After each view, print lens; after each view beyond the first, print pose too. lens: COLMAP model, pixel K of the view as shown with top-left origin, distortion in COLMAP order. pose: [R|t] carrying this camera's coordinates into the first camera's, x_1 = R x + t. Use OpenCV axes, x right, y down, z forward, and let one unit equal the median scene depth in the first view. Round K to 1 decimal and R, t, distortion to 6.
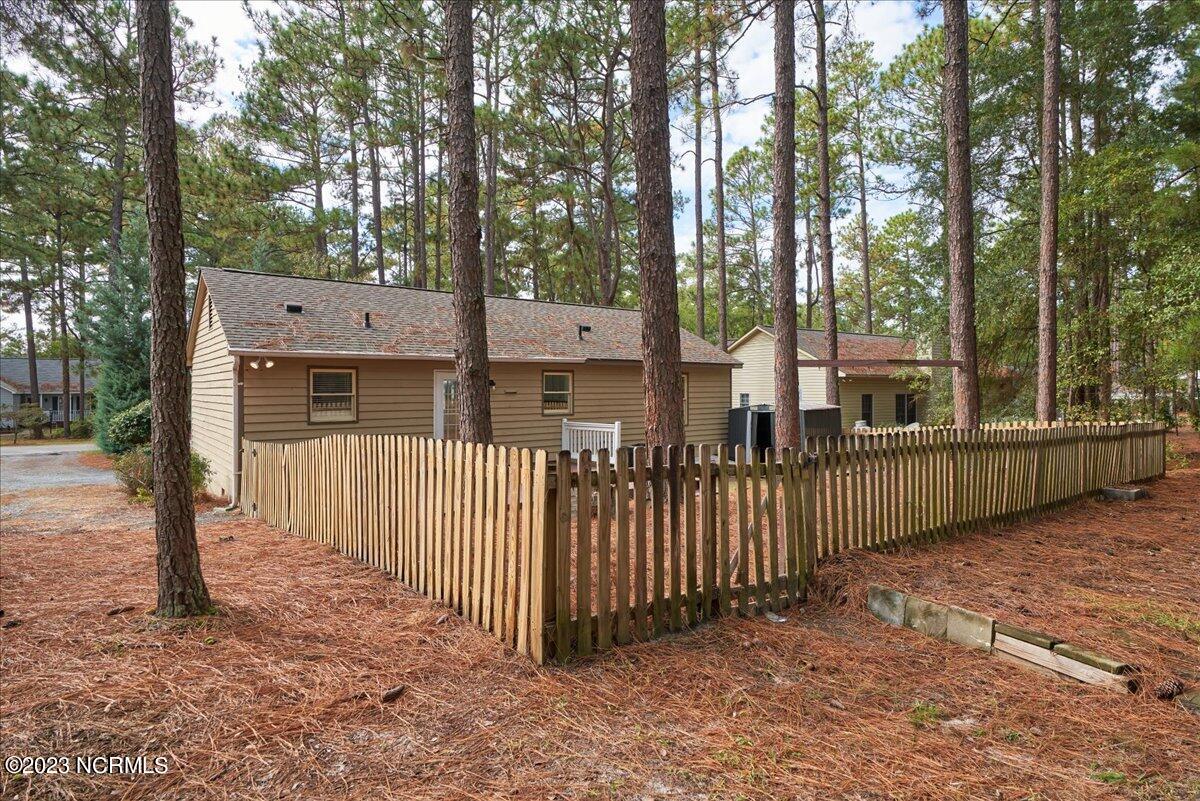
lens RADIAL K [[639.5, 0, 605.7], [0, 639.5, 384.1], [0, 0, 1]] dist [-0.001400, -0.000231]
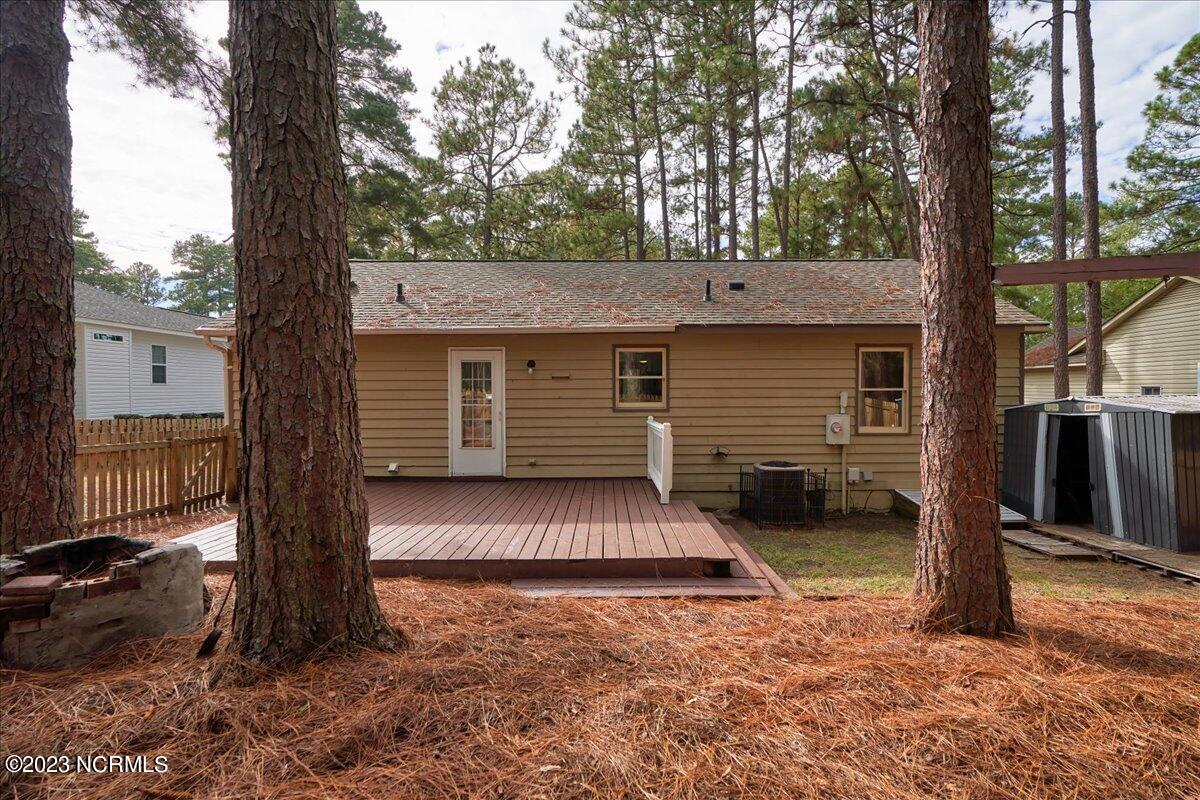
lens RADIAL K [[554.9, 0, 613.4], [0, 554.9, 396.5], [0, 0, 1]] dist [-0.000970, -0.000208]
pose [[0.790325, 0.006359, -0.612655, 0.235943], [0.005796, 0.999824, 0.017855, 0.020003], [0.612660, -0.017663, 0.790149, 0.459836]]
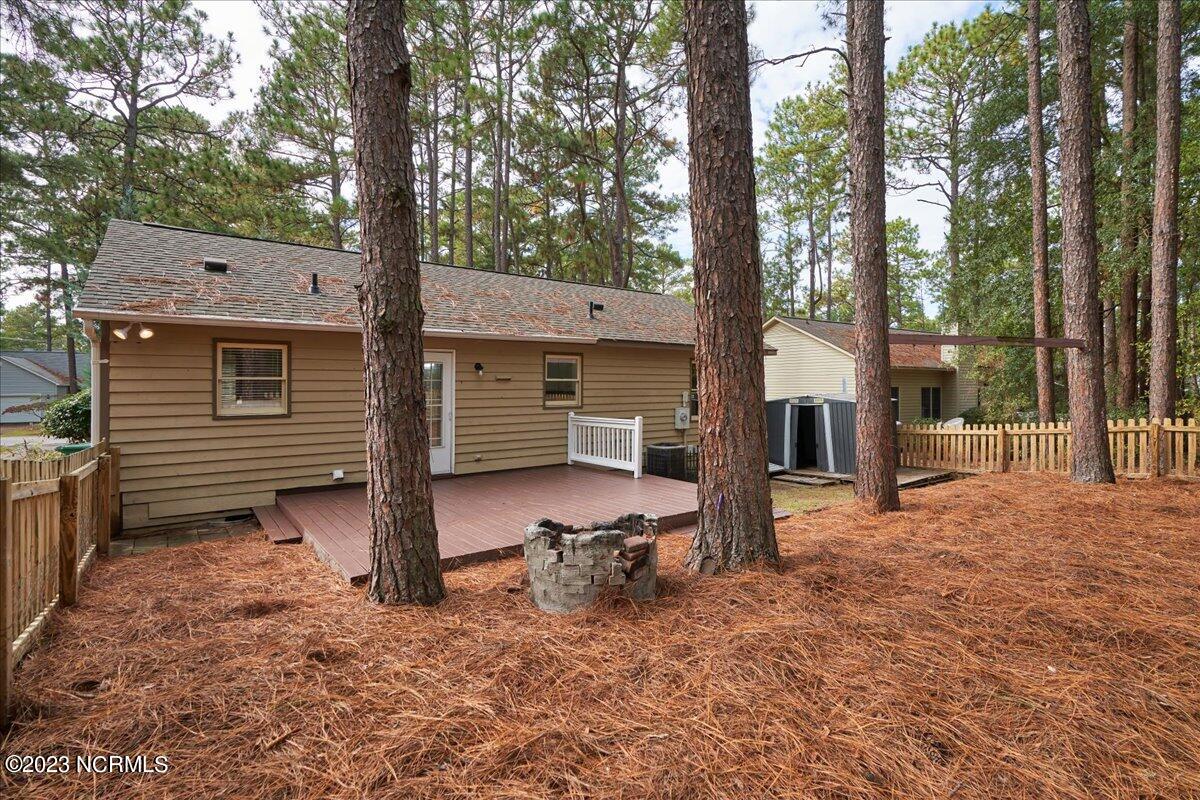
lens RADIAL K [[554.0, 0, 603.0], [0, 554.0, 381.0], [0, 0, 1]] dist [-0.001561, 0.000717]
pose [[0.999798, 0.003201, -0.019832, -0.009284], [-0.003208, 0.999995, -0.000287, 0.012782], [0.019831, 0.000350, 0.999803, 0.264847]]
